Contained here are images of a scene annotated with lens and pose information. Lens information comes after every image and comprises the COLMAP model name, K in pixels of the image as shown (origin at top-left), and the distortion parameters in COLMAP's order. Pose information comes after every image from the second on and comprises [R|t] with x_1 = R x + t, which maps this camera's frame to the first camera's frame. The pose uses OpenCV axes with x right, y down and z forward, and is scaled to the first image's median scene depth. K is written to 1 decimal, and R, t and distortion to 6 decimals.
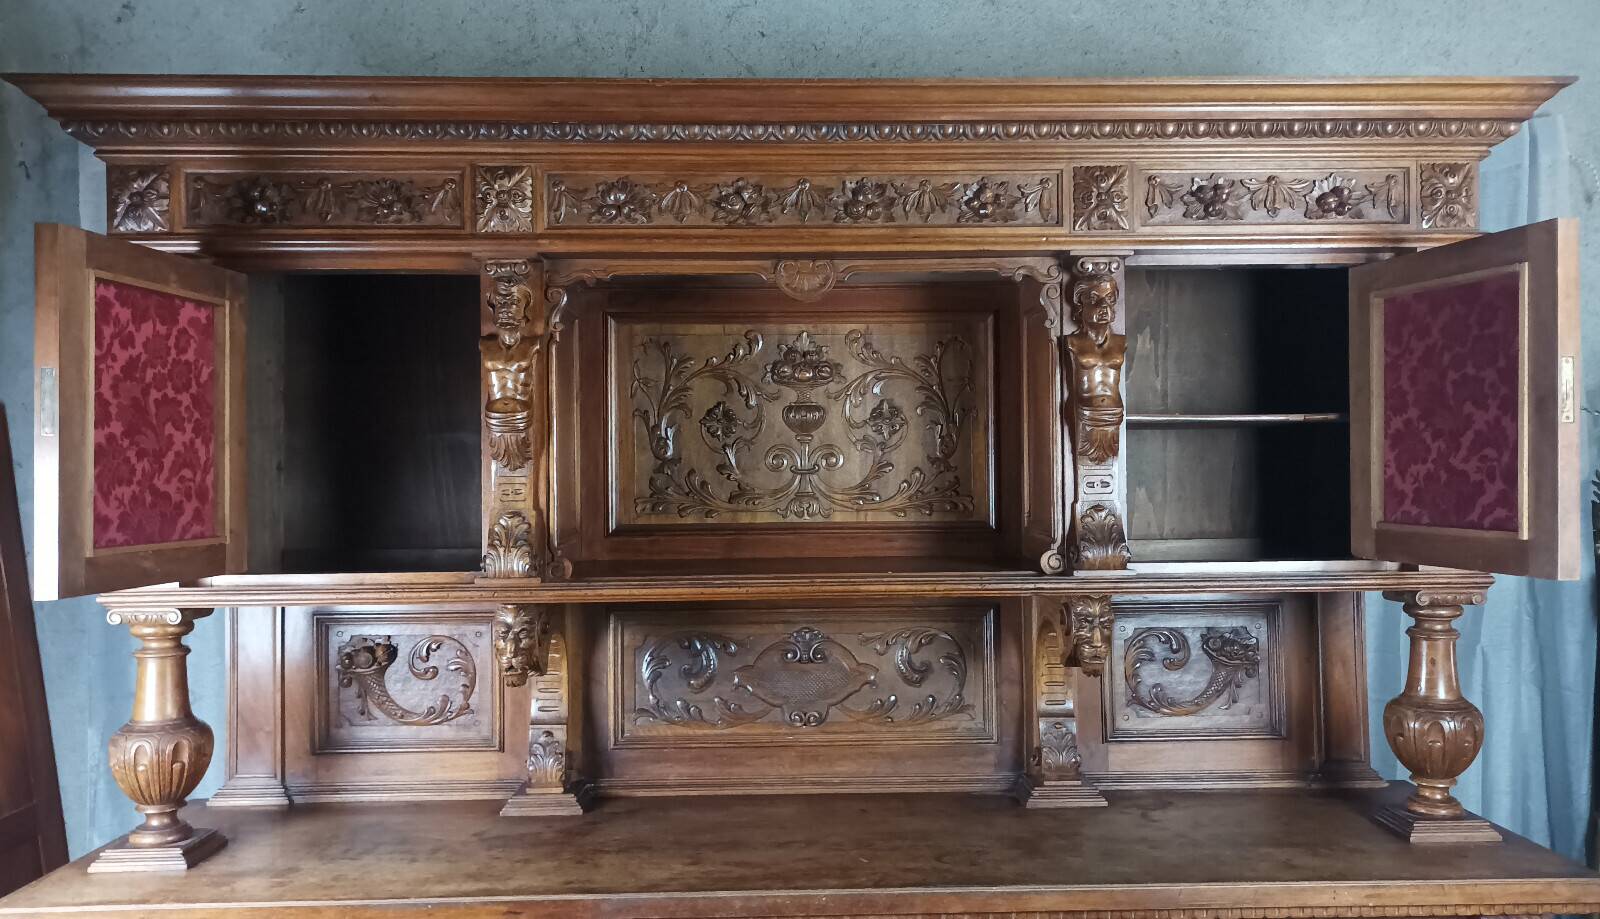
lens RADIAL K [[1234.0, 0, 818.8], [0, 1234.0, 458.4], [0, 0, 1]] dist [0.043816, -0.038039]
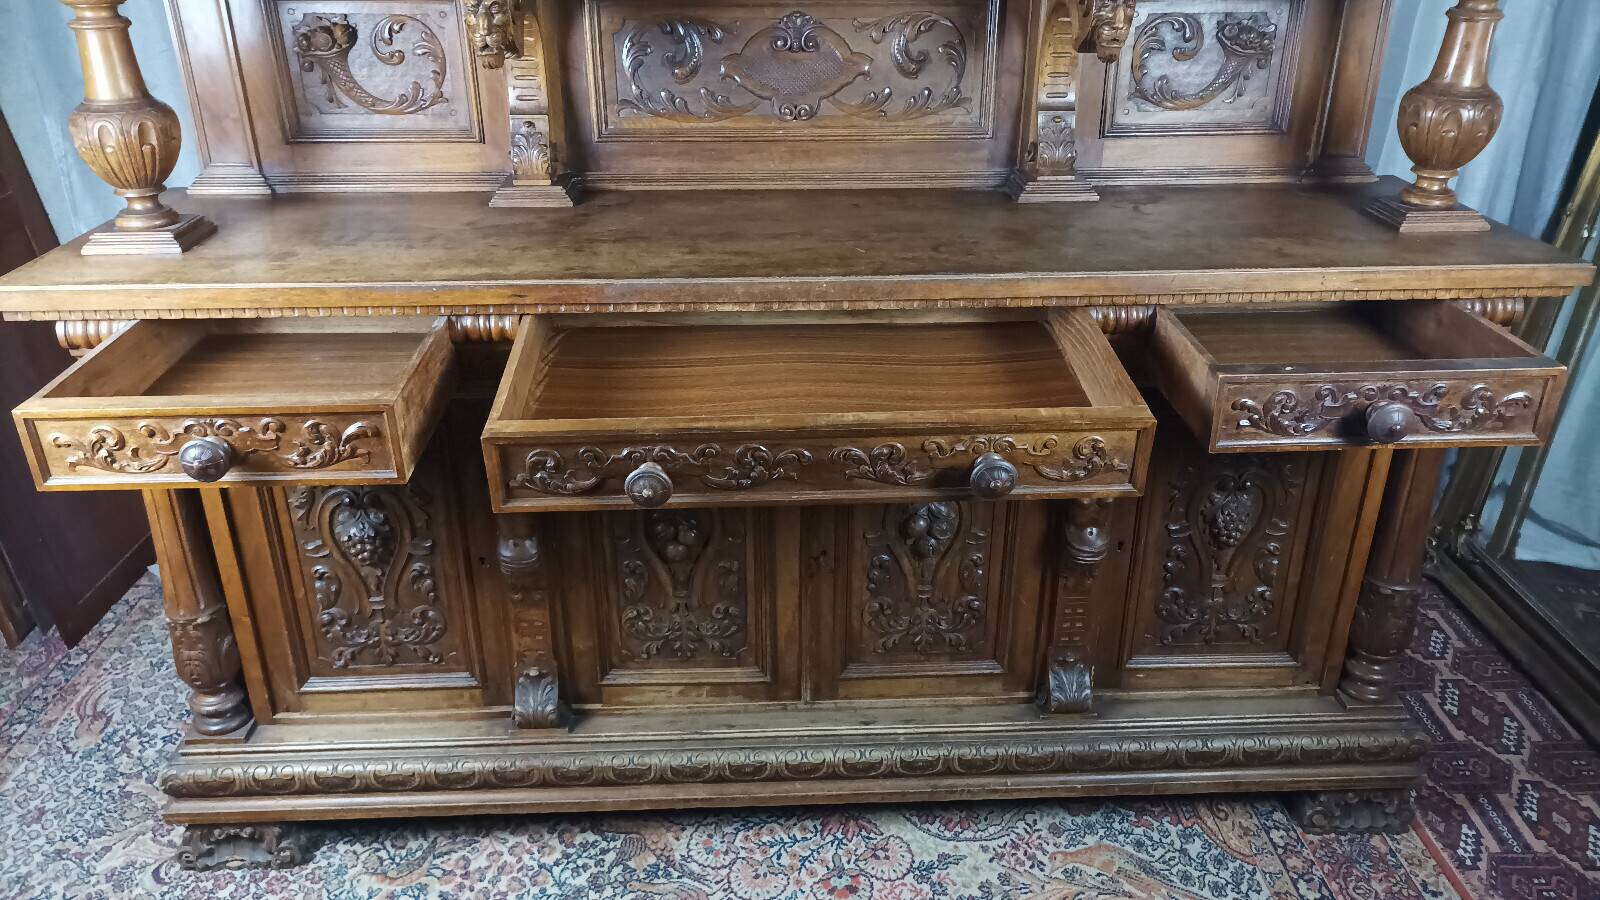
lens RADIAL K [[1187.8, 0, 800.0], [0, 1187.8, 450.0], [0, 0, 1]] dist [0.031785, -0.021782]
pose [[0.999732, -0.000275, 0.023137, -0.030164], [-0.010126, 0.893891, 0.448169, 0.031455], [-0.020806, -0.448283, 0.893649, 0.055493]]
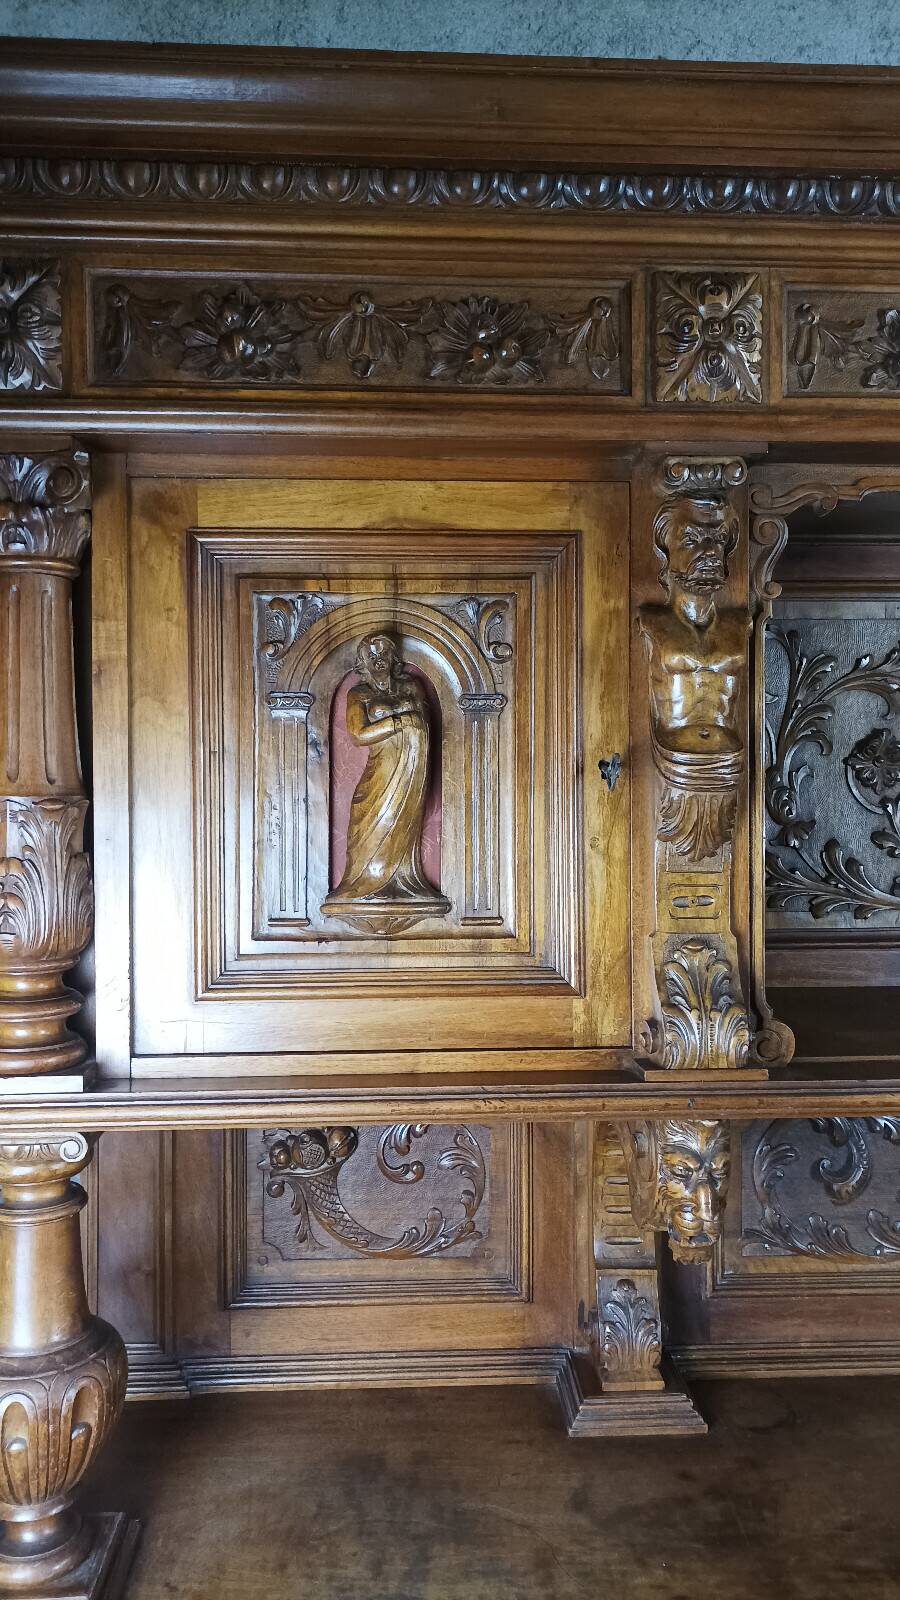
lens RADIAL K [[1187.8, 0, 450.0], [0, 1187.8, 800.0], [0, 0, 1]] dist [0.031785, -0.021782]
pose [[0.999637, 0.005088, 0.026447, -0.321594], [-0.005703, 0.999714, 0.023225, -0.024336], [-0.026322, -0.023368, 0.999380, 0.433378]]
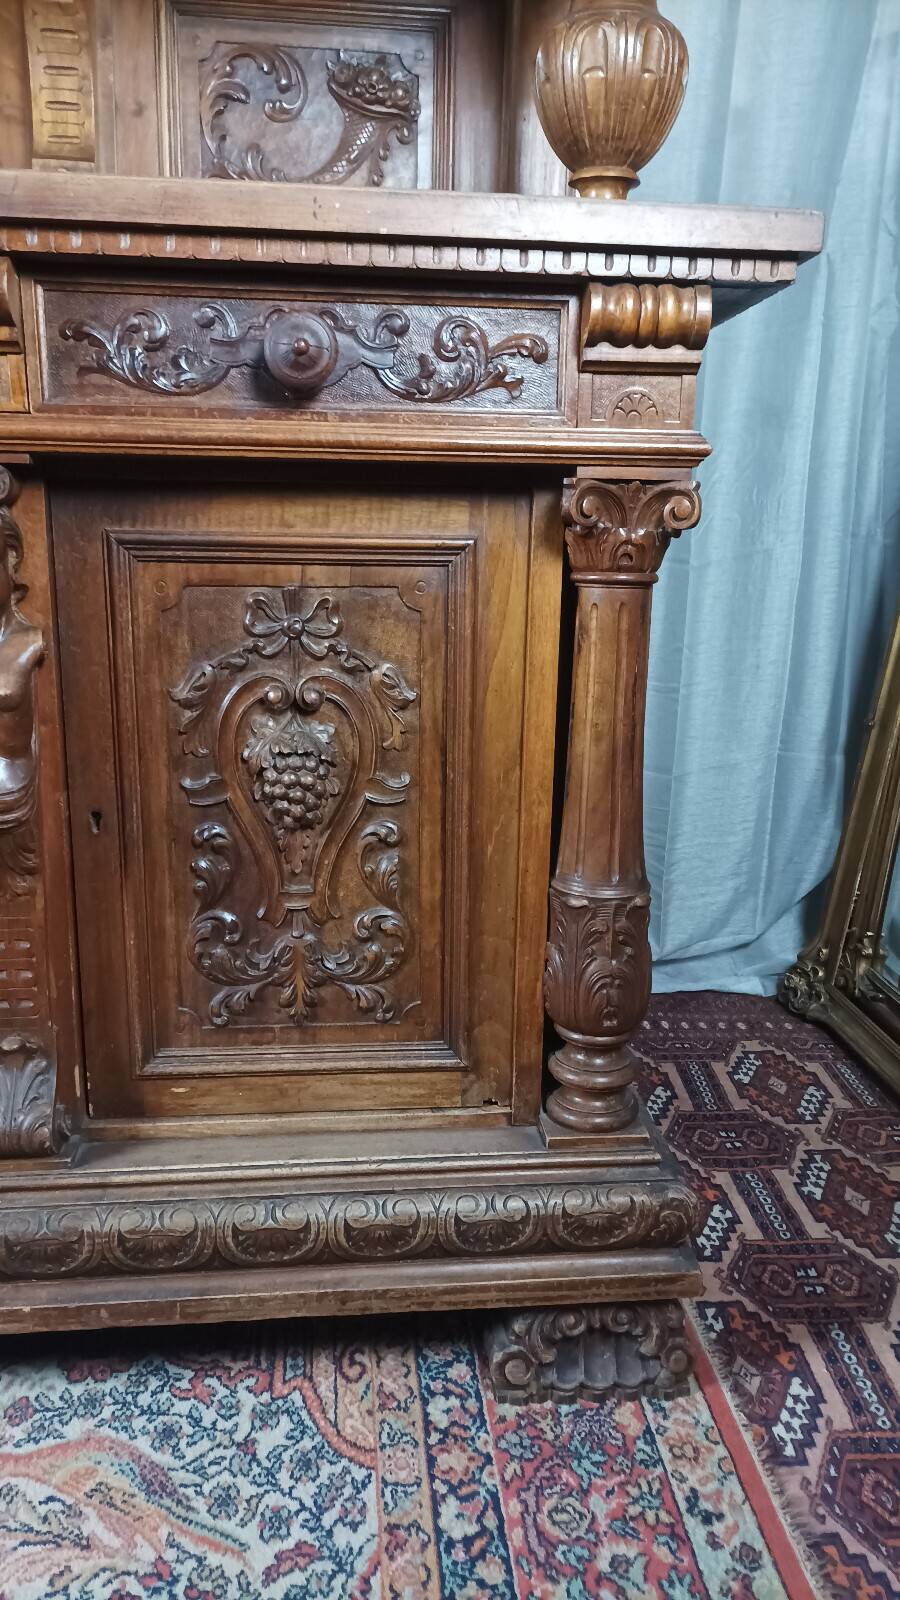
lens RADIAL K [[1187.8, 0, 450.0], [0, 1187.8, 800.0], [0, 0, 1]] dist [0.031785, -0.021782]
pose [[0.996338, 0.011848, 0.084677, 0.340896], [-0.031699, 0.970961, 0.237128, 0.374367], [-0.079409, -0.238944, 0.967781, 0.347060]]
